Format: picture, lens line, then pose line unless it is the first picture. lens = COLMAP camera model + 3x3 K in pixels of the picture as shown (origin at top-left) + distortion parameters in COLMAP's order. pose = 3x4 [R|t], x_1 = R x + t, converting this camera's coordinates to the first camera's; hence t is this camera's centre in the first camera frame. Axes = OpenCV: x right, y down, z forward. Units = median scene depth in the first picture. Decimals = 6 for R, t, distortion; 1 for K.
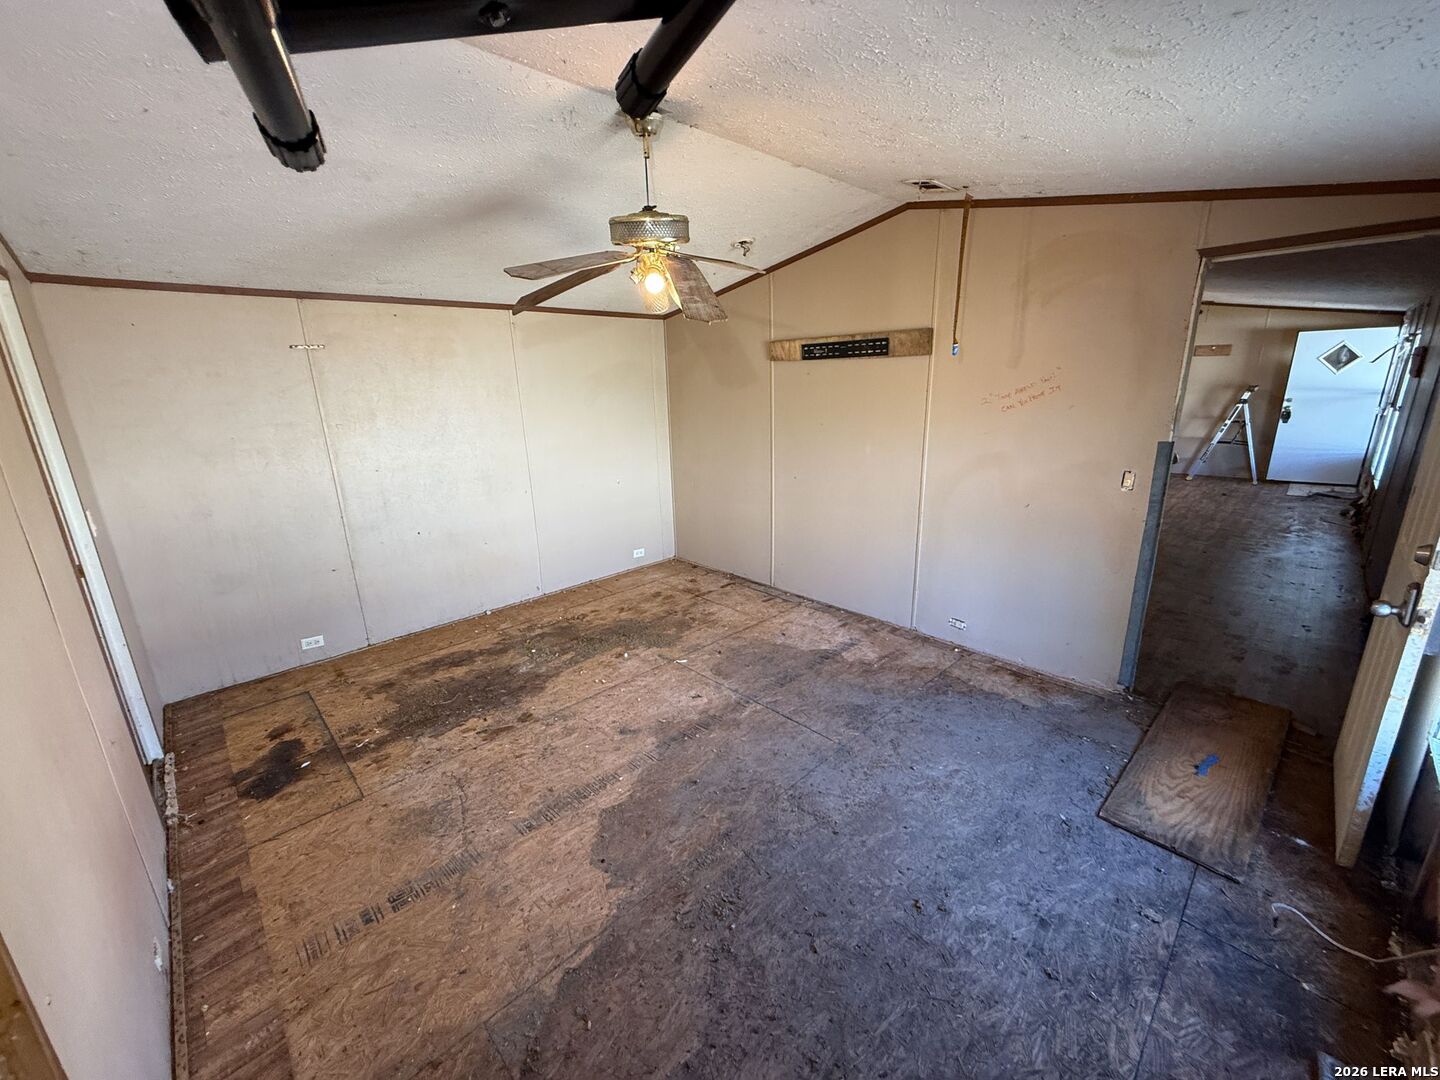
lens RADIAL K [[572.4, 0, 719.5], [0, 572.4, 540.8], [0, 0, 1]] dist [-0.000284, -0.000083]
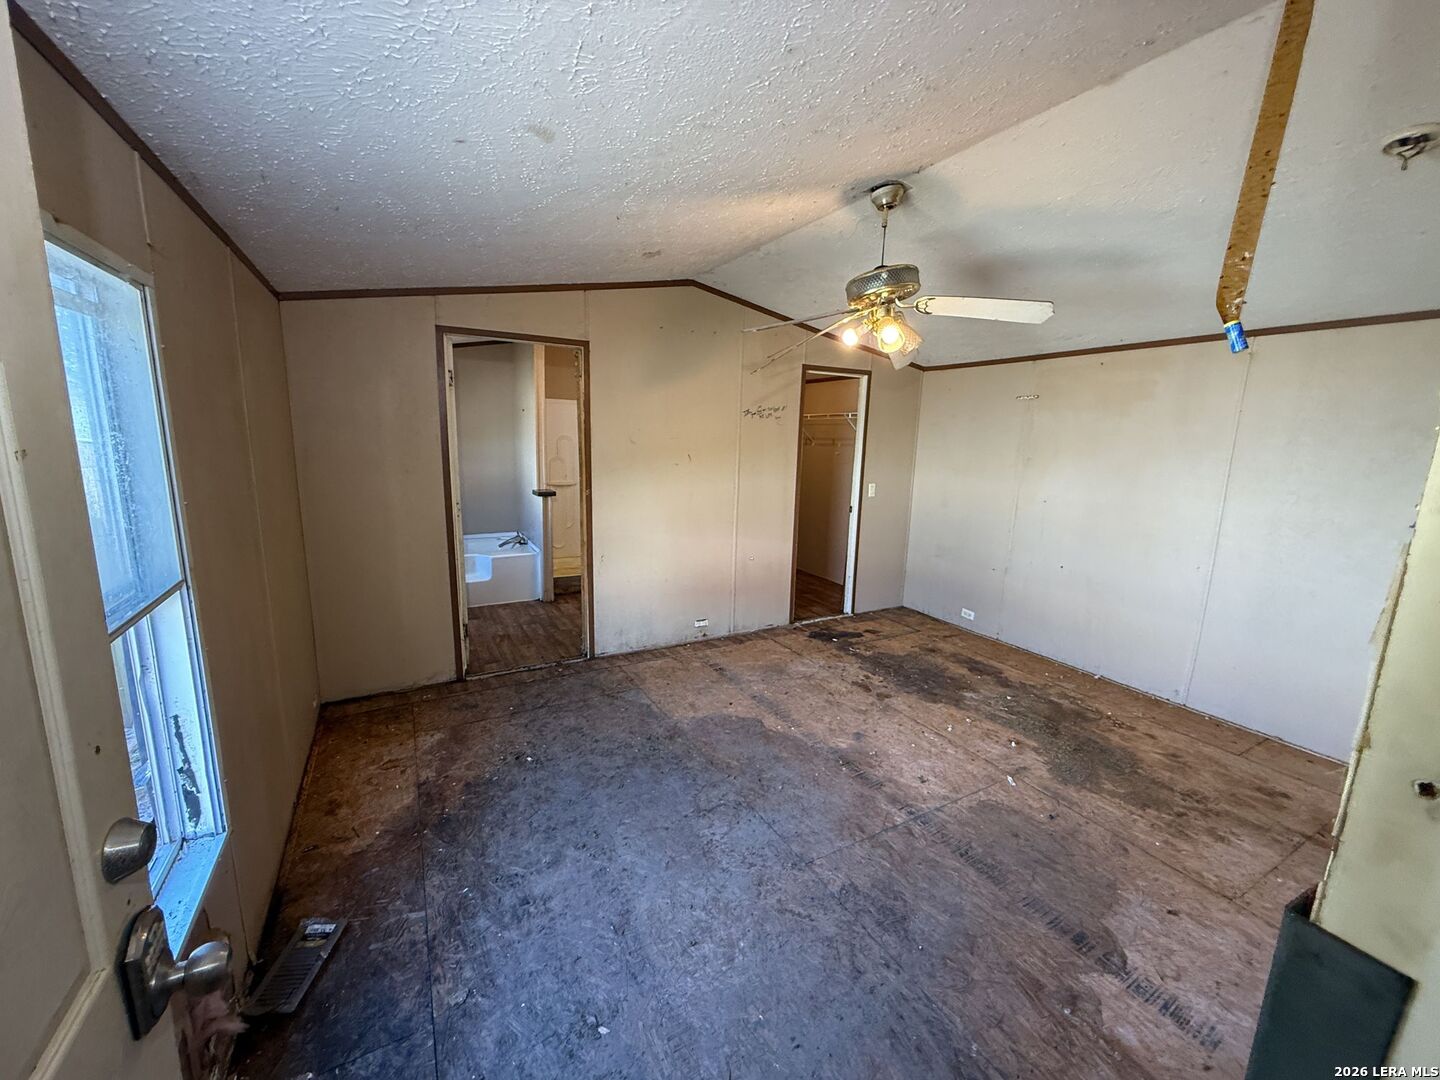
lens RADIAL K [[572.4, 0, 719.5], [0, 572.4, 540.8], [0, 0, 1]] dist [-0.000284, -0.000083]
pose [[-0.252671, 0.198318, -0.947010, 0.723446], [-0.280193, 0.921831, 0.267804, -0.189886], [0.926094, 0.333012, -0.177353, 0.691685]]
